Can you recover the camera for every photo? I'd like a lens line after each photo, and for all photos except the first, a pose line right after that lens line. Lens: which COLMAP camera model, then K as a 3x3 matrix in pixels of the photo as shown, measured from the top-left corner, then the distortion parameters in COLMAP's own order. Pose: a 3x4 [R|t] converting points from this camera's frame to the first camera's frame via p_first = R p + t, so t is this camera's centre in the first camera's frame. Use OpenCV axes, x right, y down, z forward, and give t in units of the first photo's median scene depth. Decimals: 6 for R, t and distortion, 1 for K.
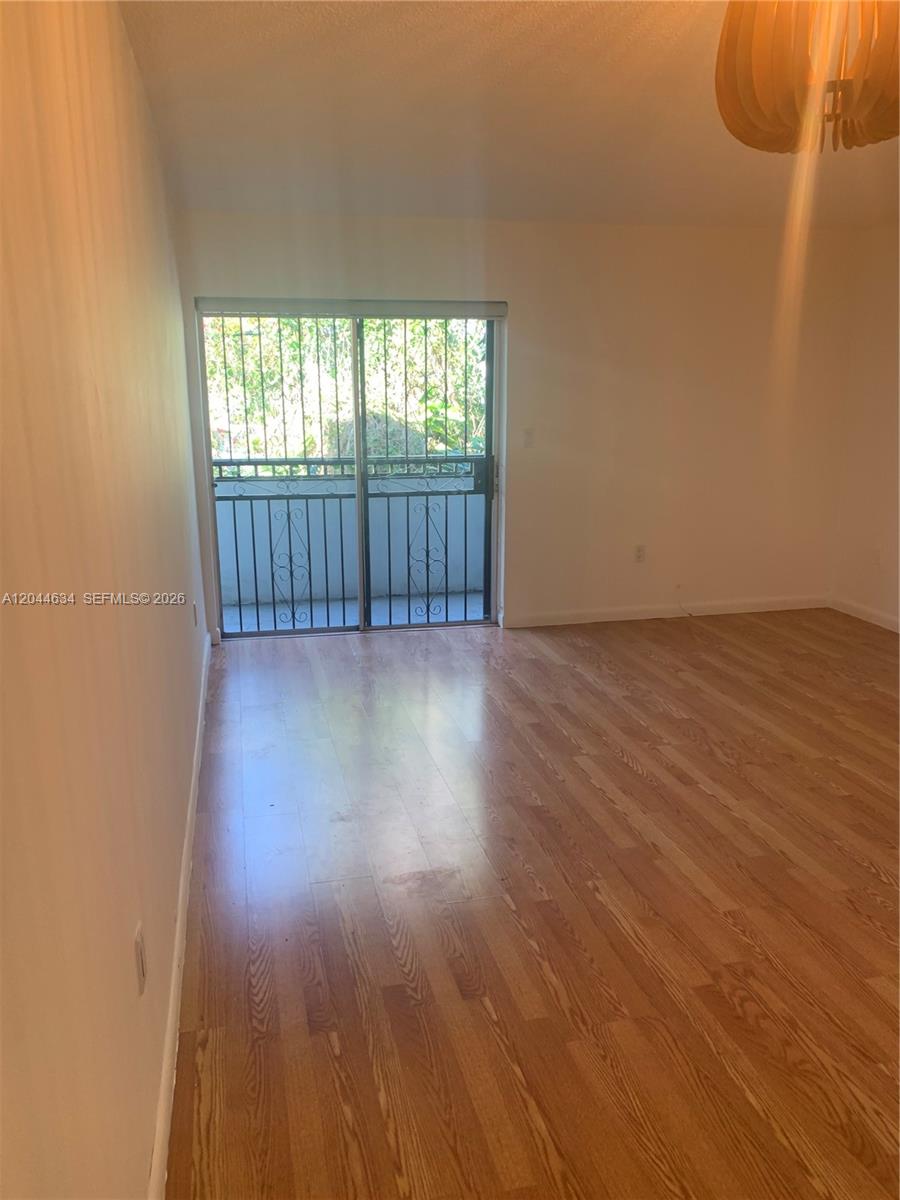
lens RADIAL K [[917.9, 0, 452.0], [0, 917.9, 593.4], [0, 0, 1]] dist [0.031884, -0.024708]
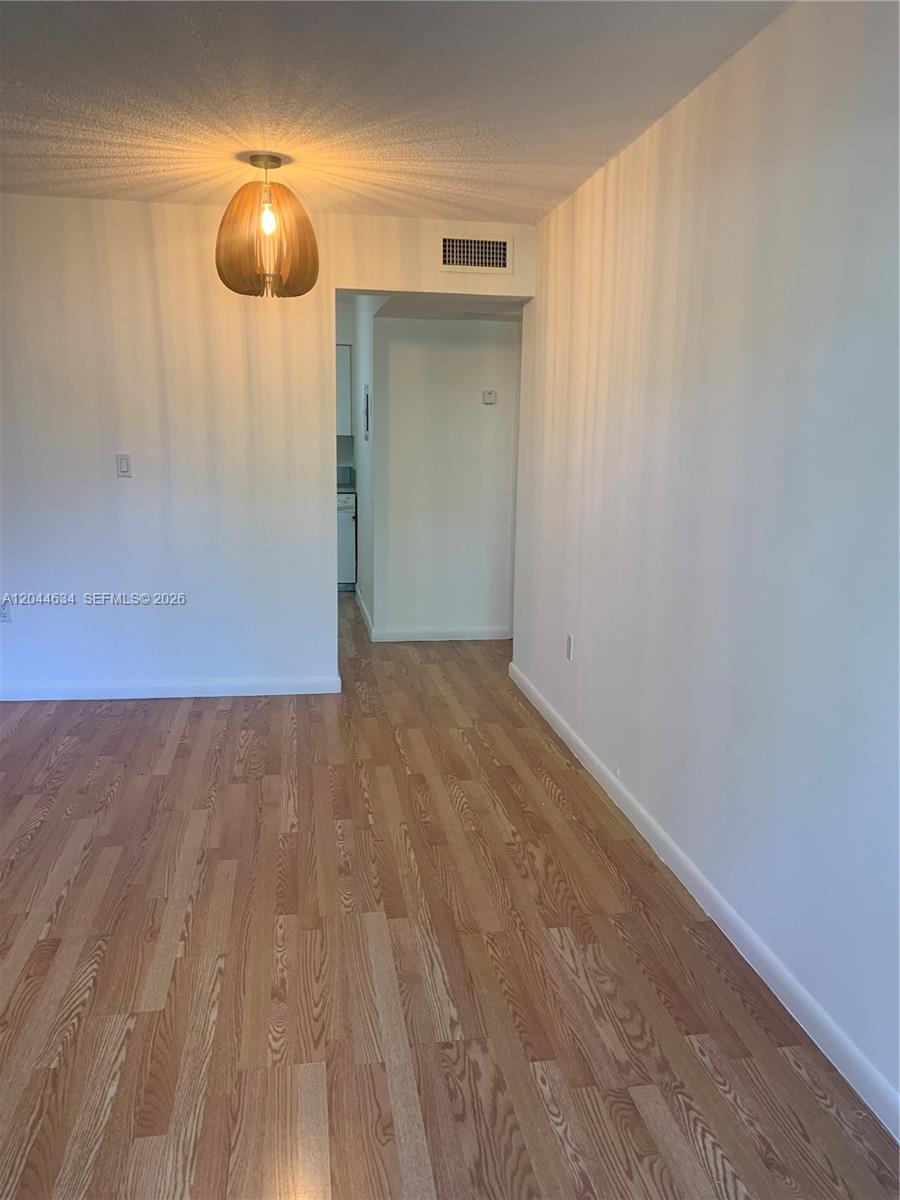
lens RADIAL K [[917.9, 0, 458.2], [0, 917.9, 589.7], [0, 0, 1]] dist [0.031884, -0.024708]
pose [[-0.997709, -0.022692, 0.063727, -0.084766], [0.003406, 0.924015, 0.382342, -0.282726], [-0.067561, 0.381683, -0.921821, 1.367284]]
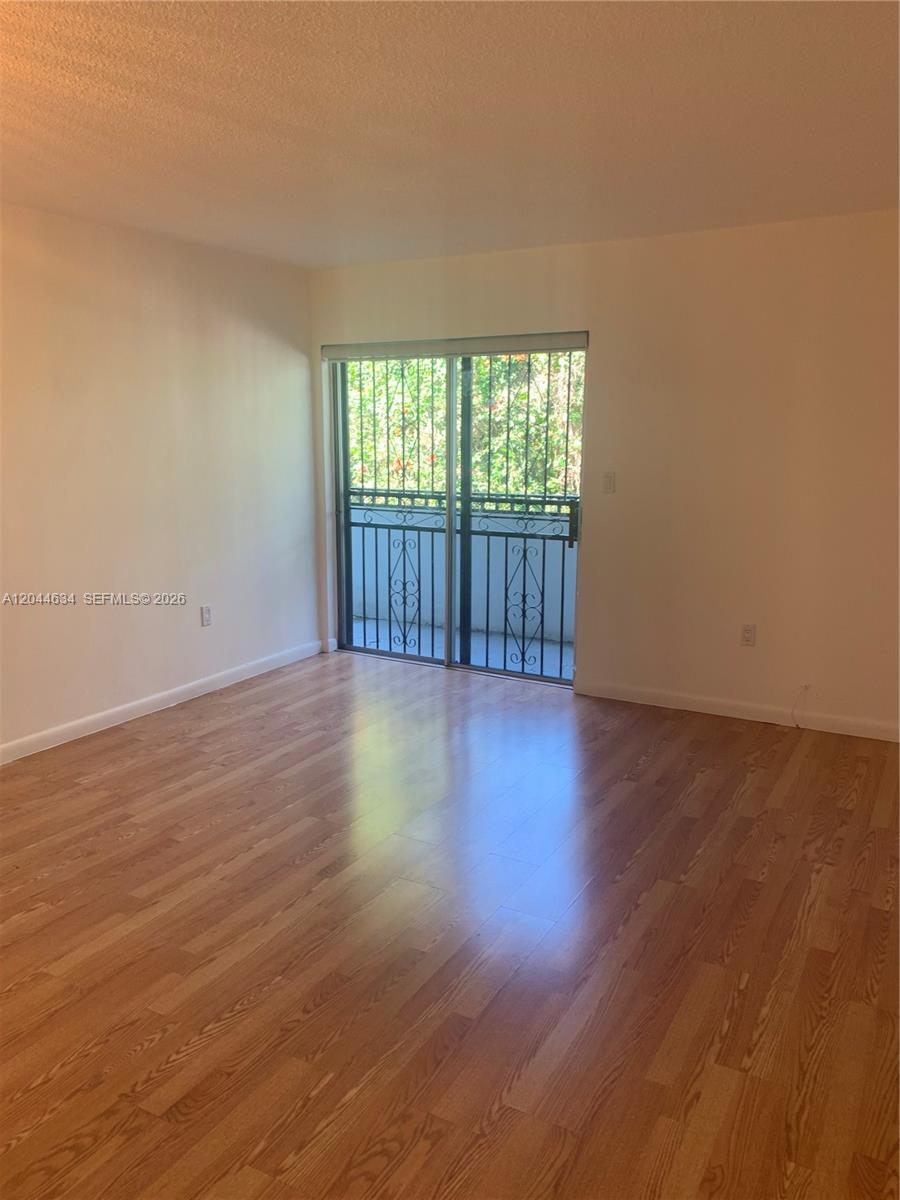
lens RADIAL K [[917.9, 0, 448.3], [0, 917.9, 592.7], [0, 0, 1]] dist [0.031884, -0.024708]
pose [[0.731381, 0.127572, -0.669931, 0.802404], [-0.151842, 0.988151, 0.022400, -0.086330], [0.664851, 0.085341, 0.742085, 0.359576]]
